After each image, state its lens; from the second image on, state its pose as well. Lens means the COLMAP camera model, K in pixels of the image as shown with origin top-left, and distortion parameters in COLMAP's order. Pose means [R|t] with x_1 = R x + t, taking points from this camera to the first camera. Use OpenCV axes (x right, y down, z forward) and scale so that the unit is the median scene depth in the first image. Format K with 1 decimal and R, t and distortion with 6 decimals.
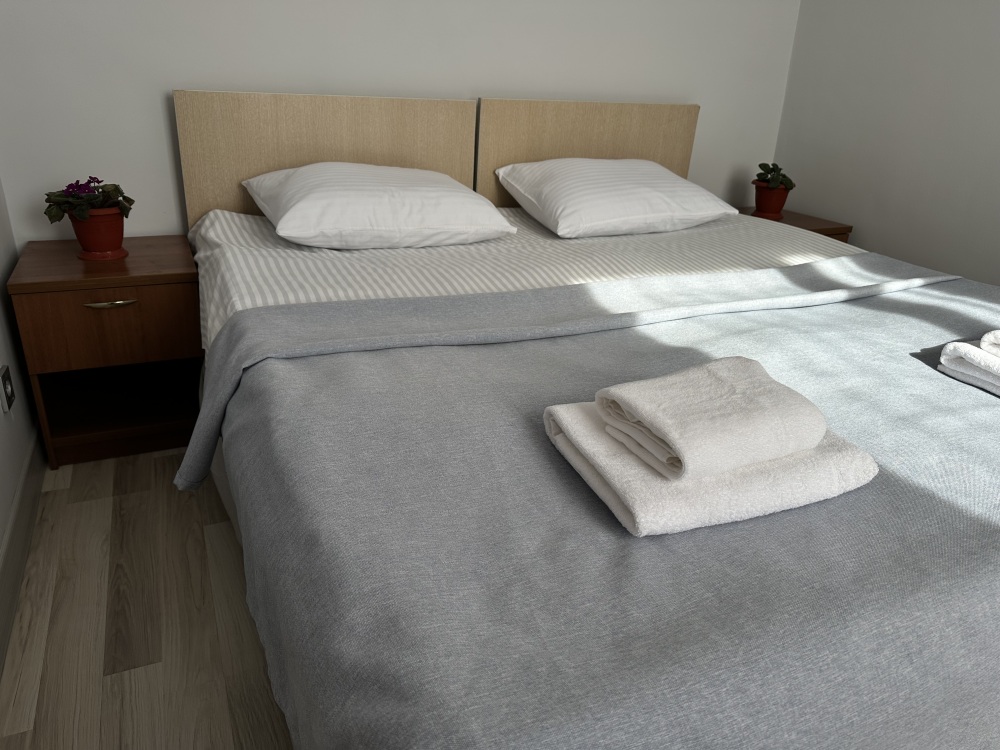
lens RADIAL K [[714.5, 0, 500.0], [0, 714.5, 375.0], [0, 0, 1]] dist [0.109572, -0.182939]
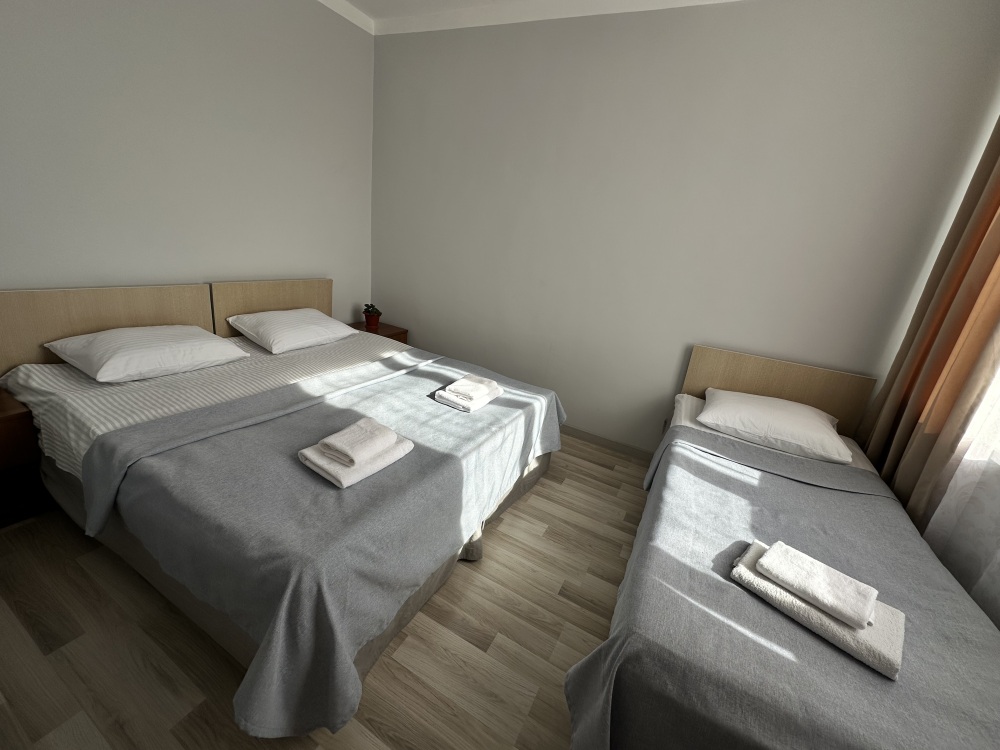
lens RADIAL K [[407.9, 0, 500.0], [0, 407.9, 375.0], [0, 0, 1]] dist [-0.001594, -0.000172]
pose [[0.805524, -0.152744, 0.572538, -0.108717], [0.157207, 0.986670, 0.042048, -0.124701], [-0.571329, 0.056136, 0.818799, -0.470997]]
